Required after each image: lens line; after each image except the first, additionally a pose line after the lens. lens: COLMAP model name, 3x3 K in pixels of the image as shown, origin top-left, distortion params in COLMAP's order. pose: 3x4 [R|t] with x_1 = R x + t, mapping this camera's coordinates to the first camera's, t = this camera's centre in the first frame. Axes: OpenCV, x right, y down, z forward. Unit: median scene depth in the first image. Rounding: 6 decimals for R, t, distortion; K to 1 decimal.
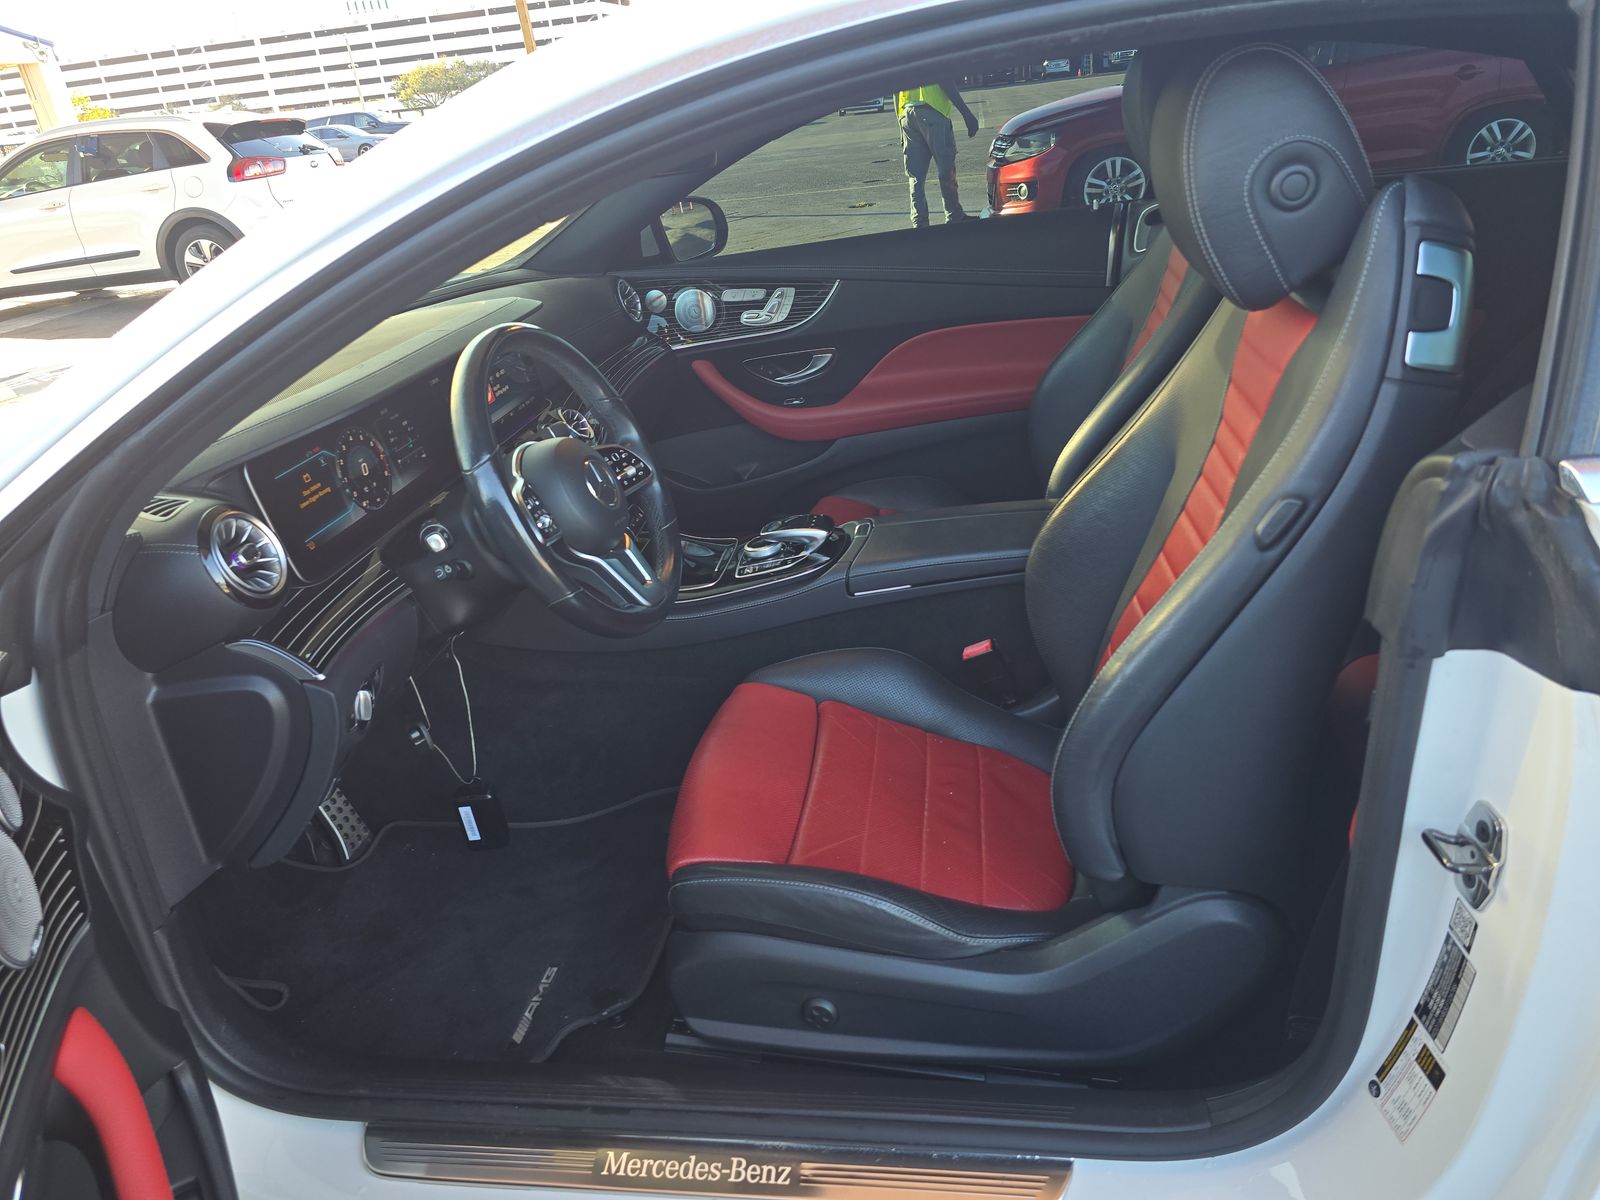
lens RADIAL K [[1065.2, 0, 800.0], [0, 1065.2, 600.0], [0, 0, 1]] dist [0.056701, -0.050632]
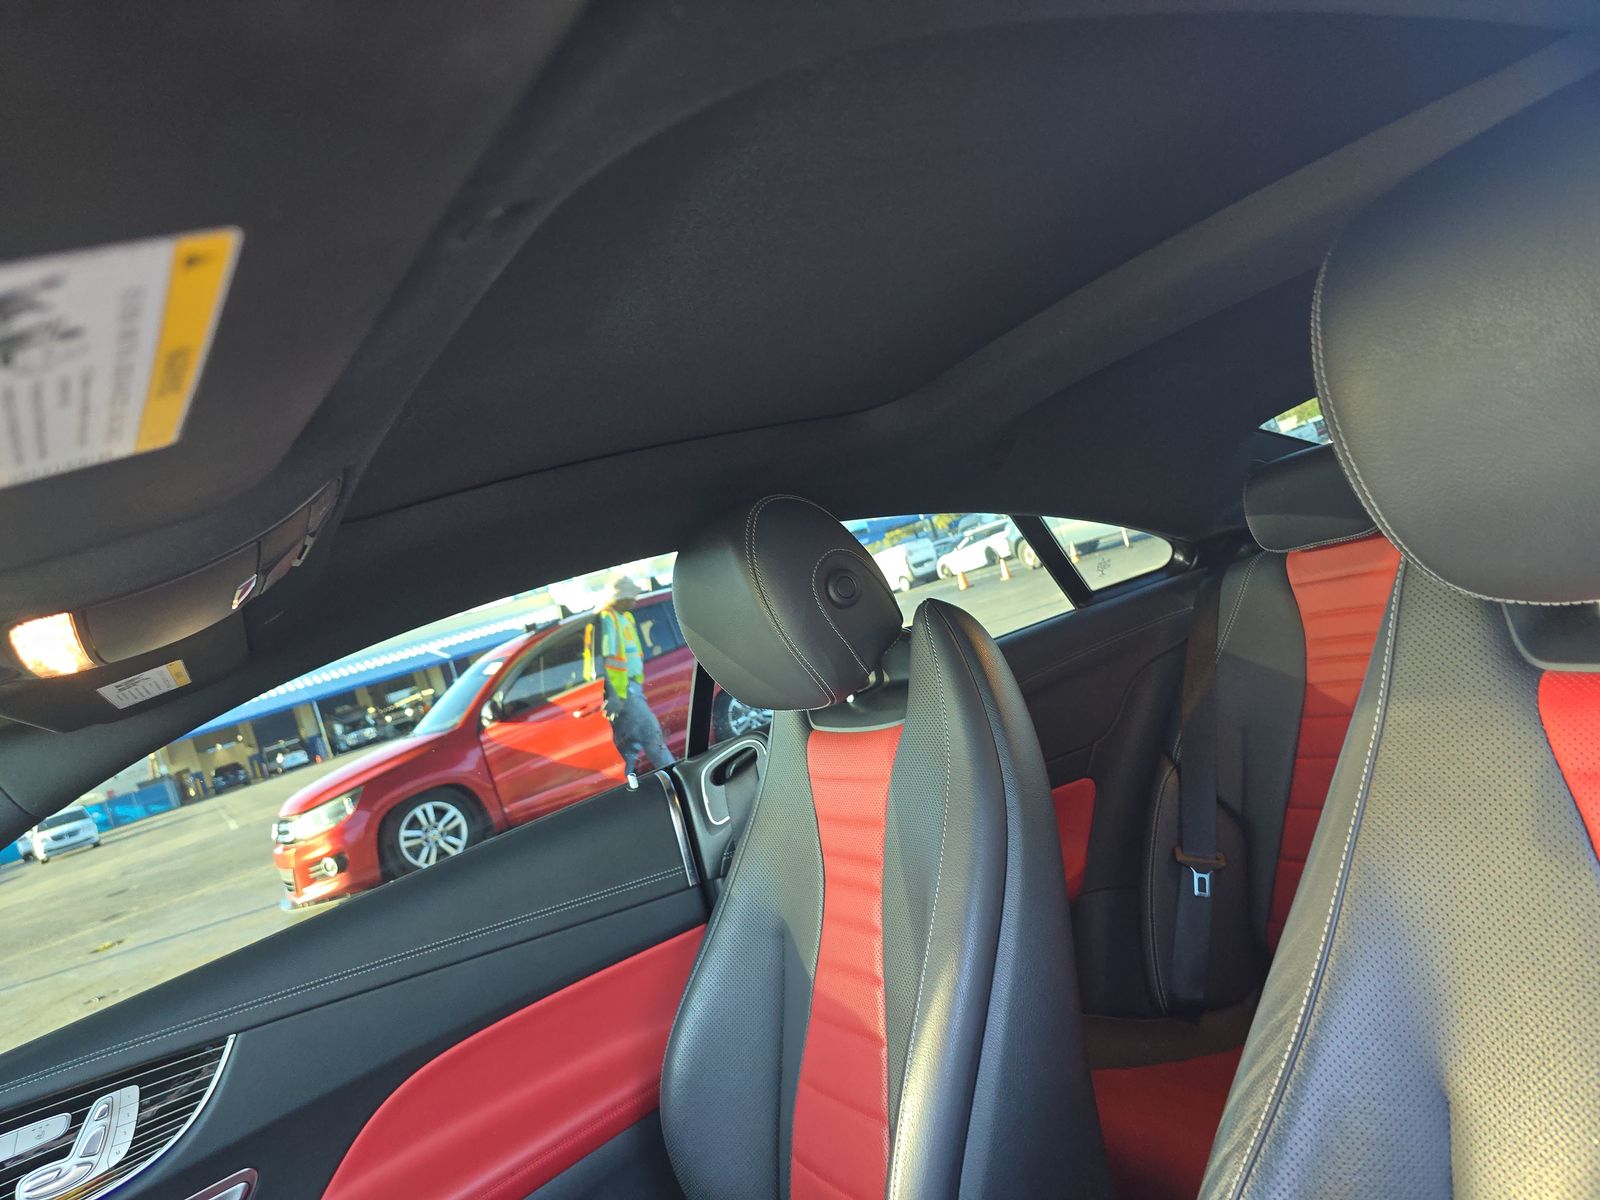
lens RADIAL K [[1065.2, 0, 800.0], [0, 1065.2, 600.0], [0, 0, 1]] dist [0.056701, -0.050632]
pose [[0.769062, -0.135358, 0.624678, -0.015517], [0.456941, 0.799806, -0.389250, -0.040396], [-0.446933, 0.584798, 0.676951, 0.116126]]
